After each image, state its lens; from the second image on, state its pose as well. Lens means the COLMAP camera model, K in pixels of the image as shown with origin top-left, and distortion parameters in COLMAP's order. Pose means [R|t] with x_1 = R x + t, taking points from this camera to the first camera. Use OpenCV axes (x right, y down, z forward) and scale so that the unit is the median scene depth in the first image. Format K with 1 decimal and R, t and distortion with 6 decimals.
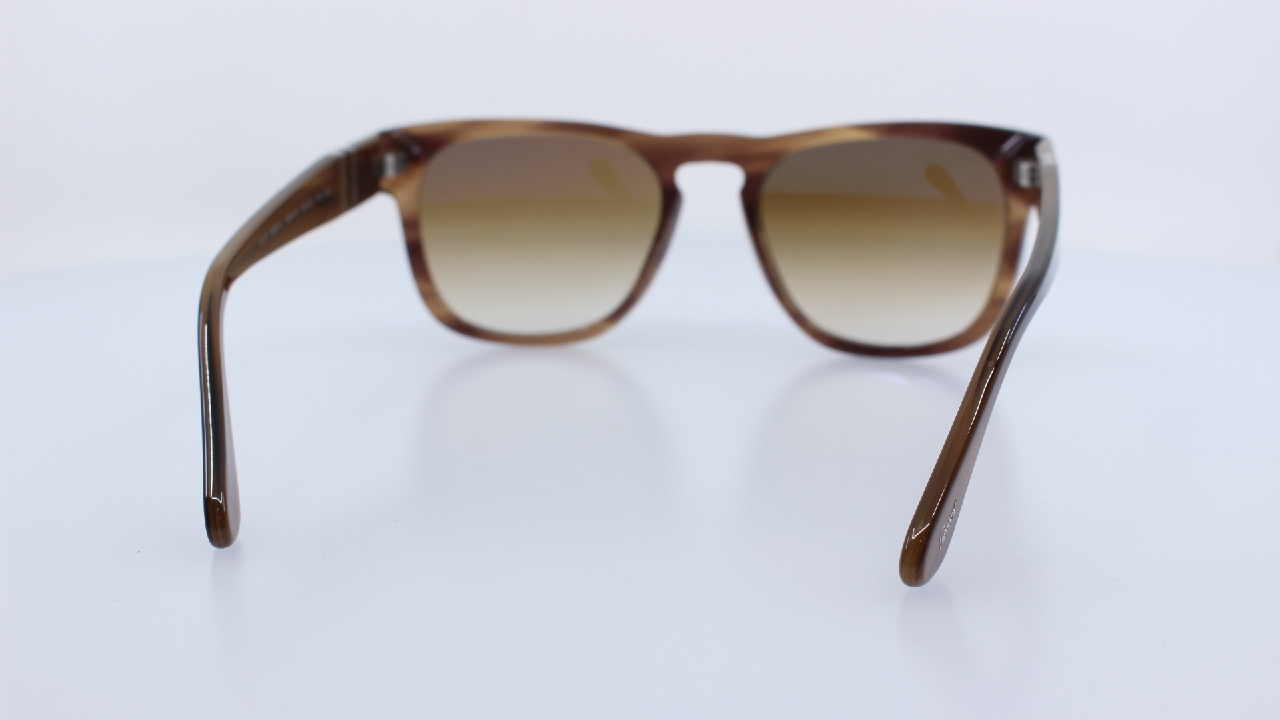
lens RADIAL K [[1661.7, 0, 629.9], [0, 1661.7, 361.0], [0, 0, 1]] dist [-0.098803, 0.000000]
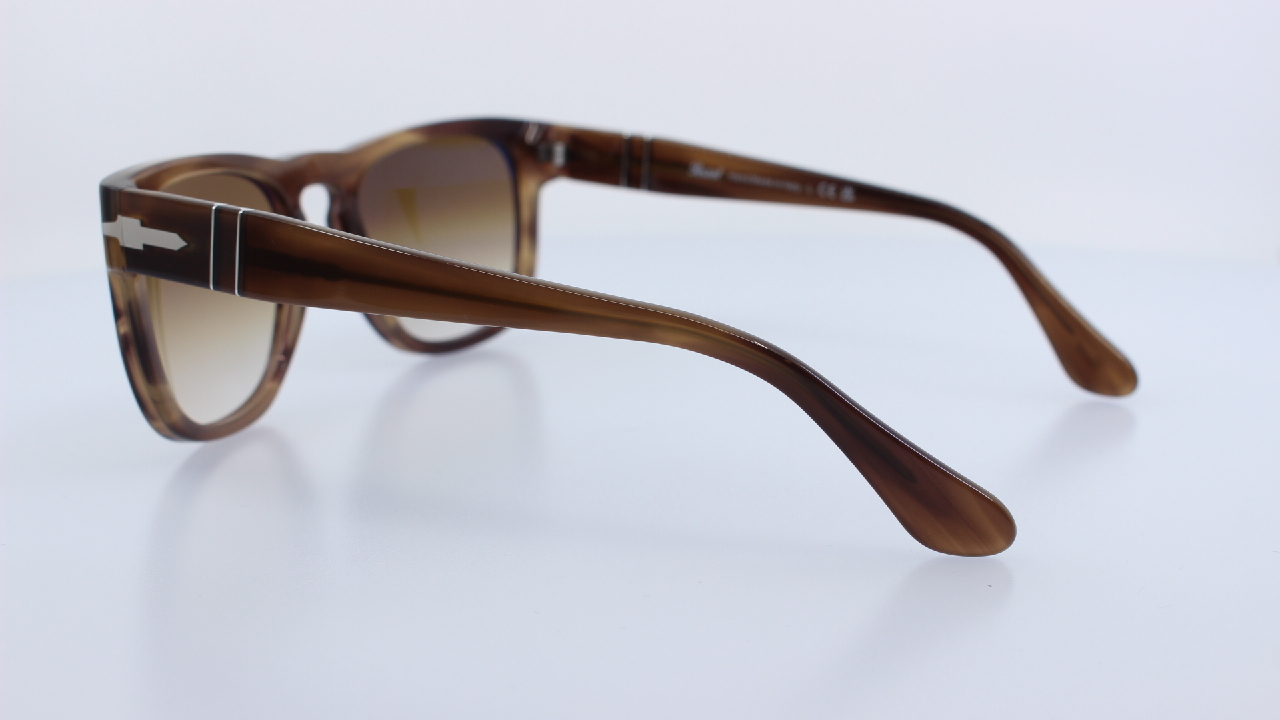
lens RADIAL K [[1661.7, 0, 641.7], [0, 1661.7, 367.6], [0, 0, 1]] dist [-0.098803, 0.000000]
pose [[0.247053, -0.204414, 0.947196, -0.787322], [0.221288, 0.963568, 0.150230, -0.119301], [-0.943396, 0.172489, 0.283287, 0.590410]]
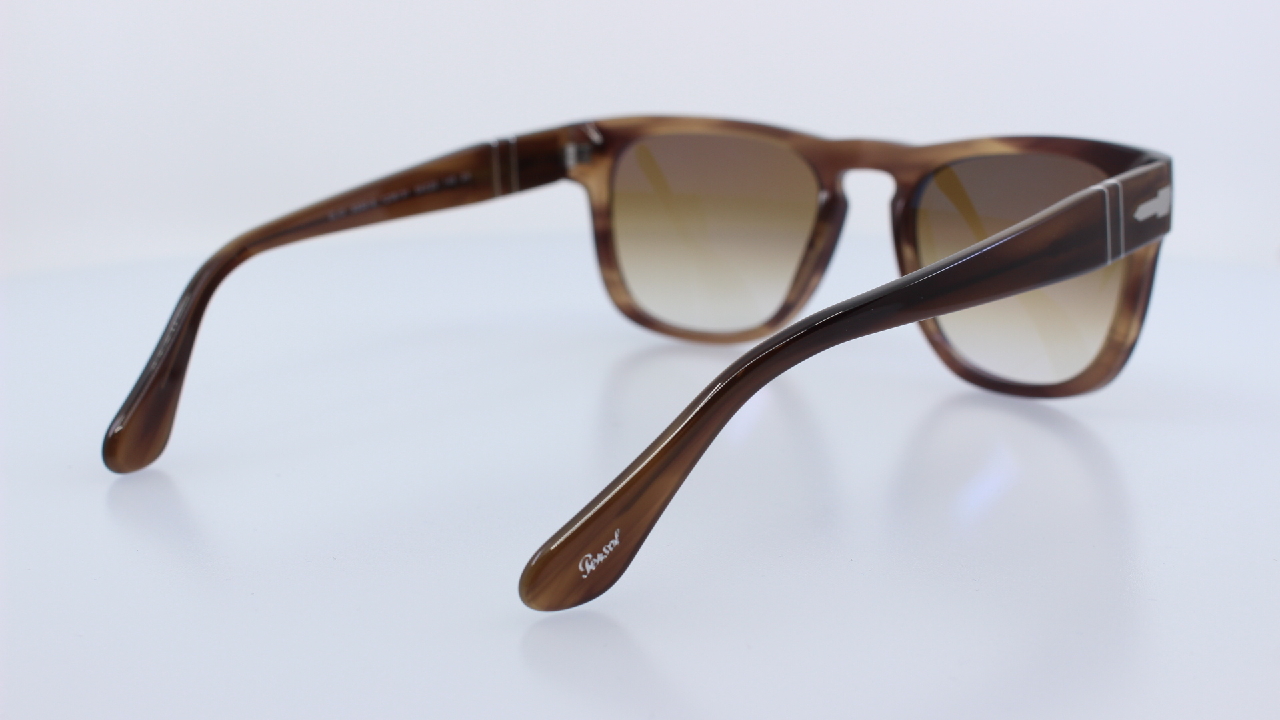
lens RADIAL K [[1661.7, 0, 637.3], [0, 1661.7, 372.5], [0, 0, 1]] dist [-0.098803, 0.000000]
pose [[0.867881, 0.111764, -0.484037, 0.405401], [-0.107705, 0.993520, 0.036289, -0.024583], [0.484956, 0.020639, 0.874295, 0.108695]]
